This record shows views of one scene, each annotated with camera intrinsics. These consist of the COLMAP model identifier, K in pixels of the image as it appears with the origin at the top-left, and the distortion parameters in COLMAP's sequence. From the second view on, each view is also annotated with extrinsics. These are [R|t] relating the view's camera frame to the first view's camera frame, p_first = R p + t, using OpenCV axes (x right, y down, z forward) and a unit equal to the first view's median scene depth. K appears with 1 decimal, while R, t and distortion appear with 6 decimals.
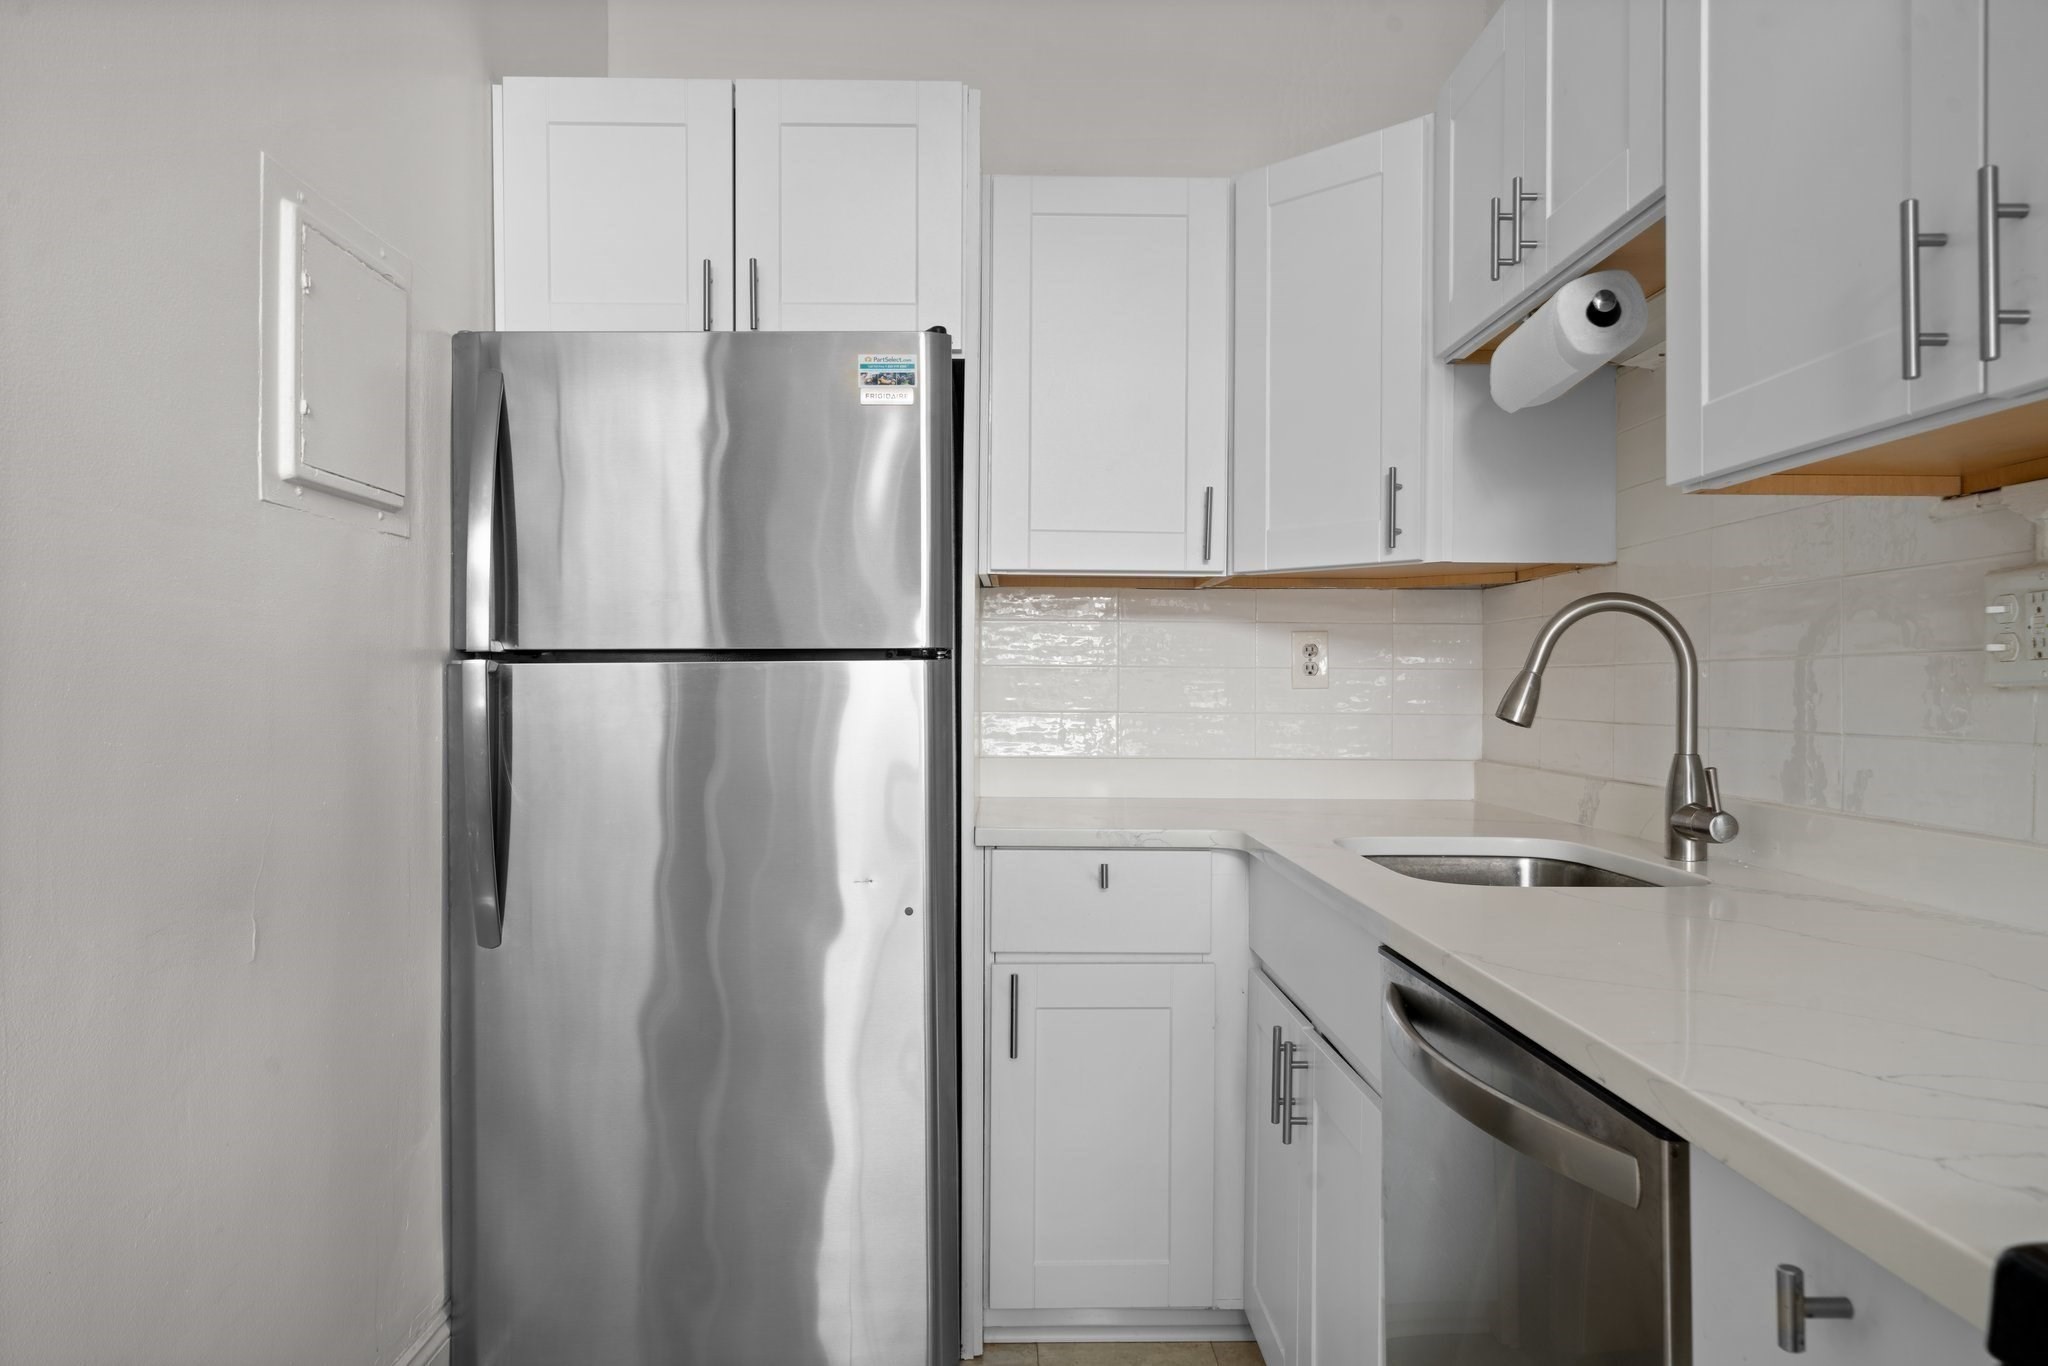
lens RADIAL K [[1298.0, 0, 1024.0], [0, 1298.0, 683.0], [0, 0, 1]] dist [0.006217, 0.002544]
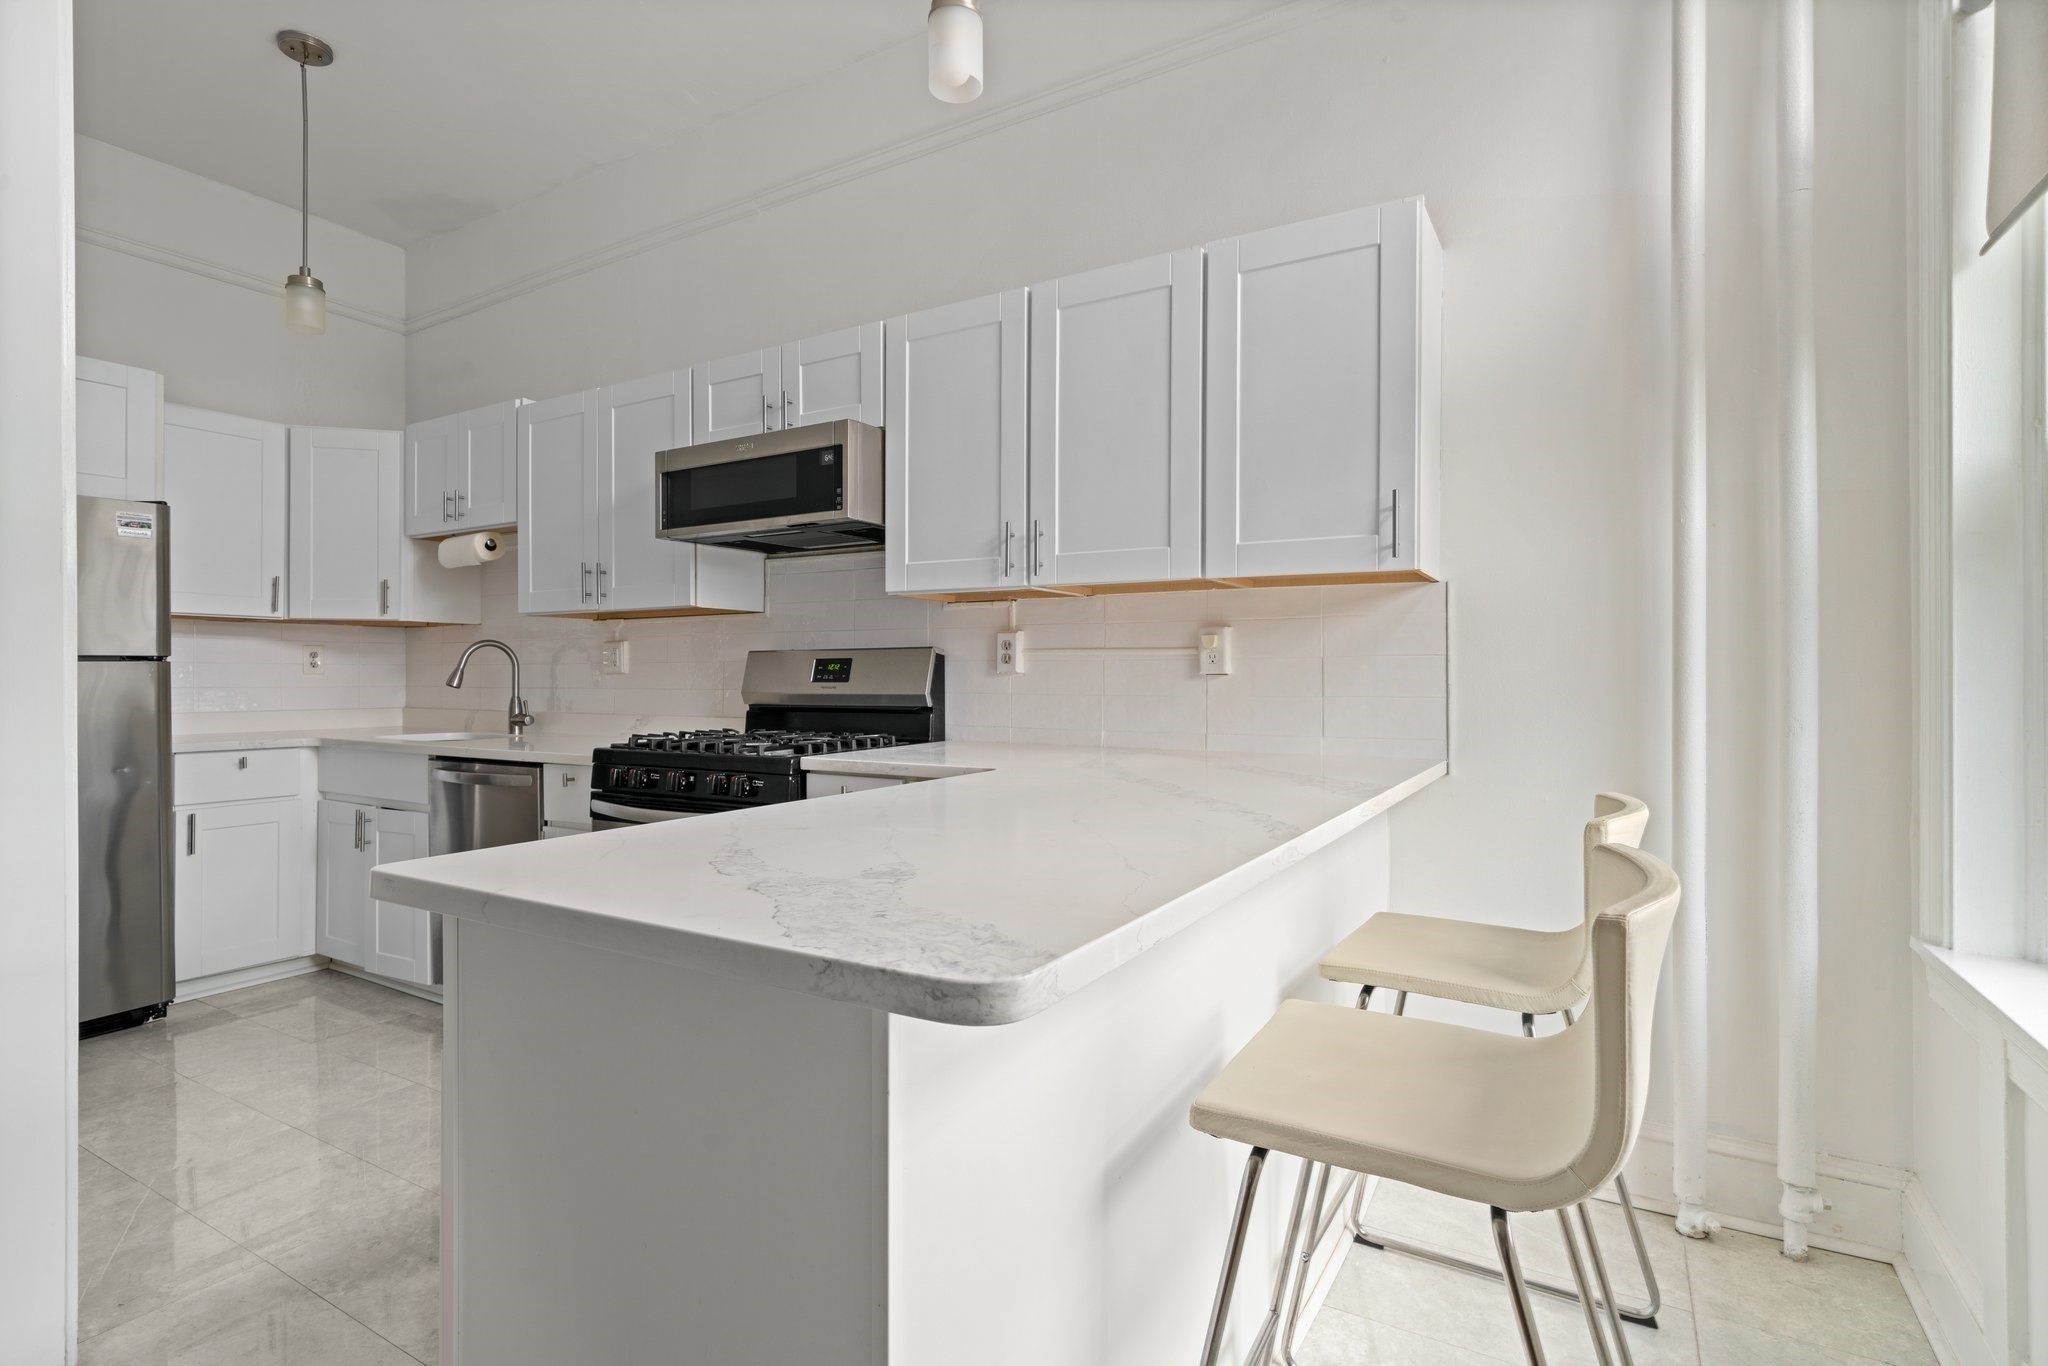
lens RADIAL K [[983.0, 0, 1023.6], [0, 983.0, 674.9], [0, 0, 1]] dist [-0.000217, 0.000987]
pose [[0.528711, -0.004262, 0.848791, -0.695382], [-0.001377, 0.999982, 0.005879, -0.007462], [-0.848801, -0.004278, 0.528696, -1.035556]]
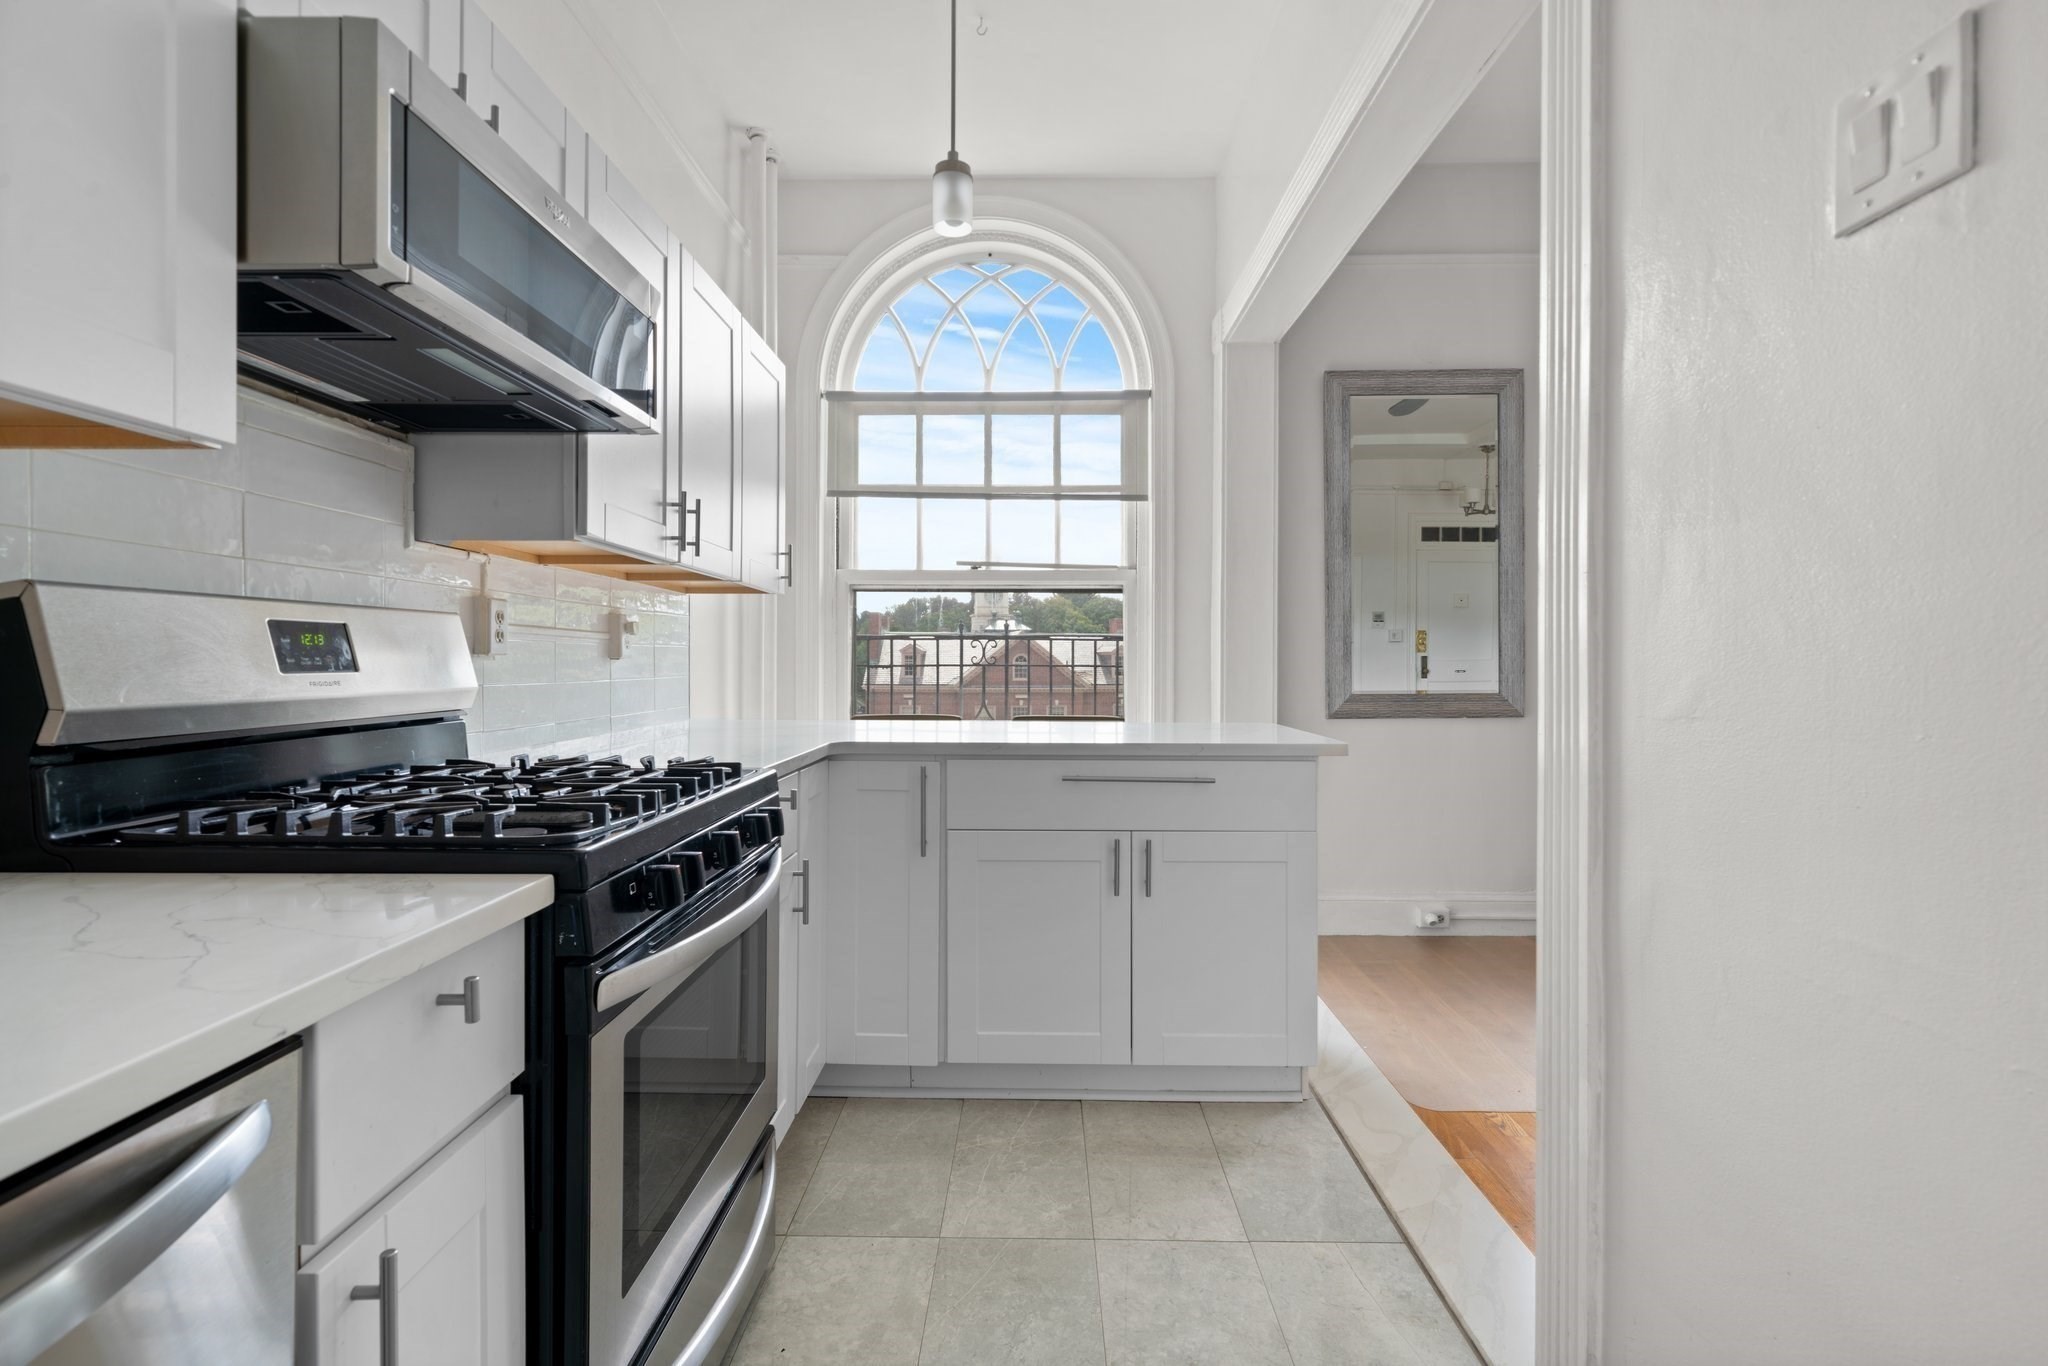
lens RADIAL K [[959.8, 0, 1020.8], [0, 959.8, 661.9], [0, 0, 1]] dist [0.000464, 0.000788]
pose [[-0.999261, -0.008376, 0.037523, -0.069544], [-0.008515, 0.999957, -0.003562, 0.004424], [-0.037491, -0.003879, -0.999289, 0.768000]]
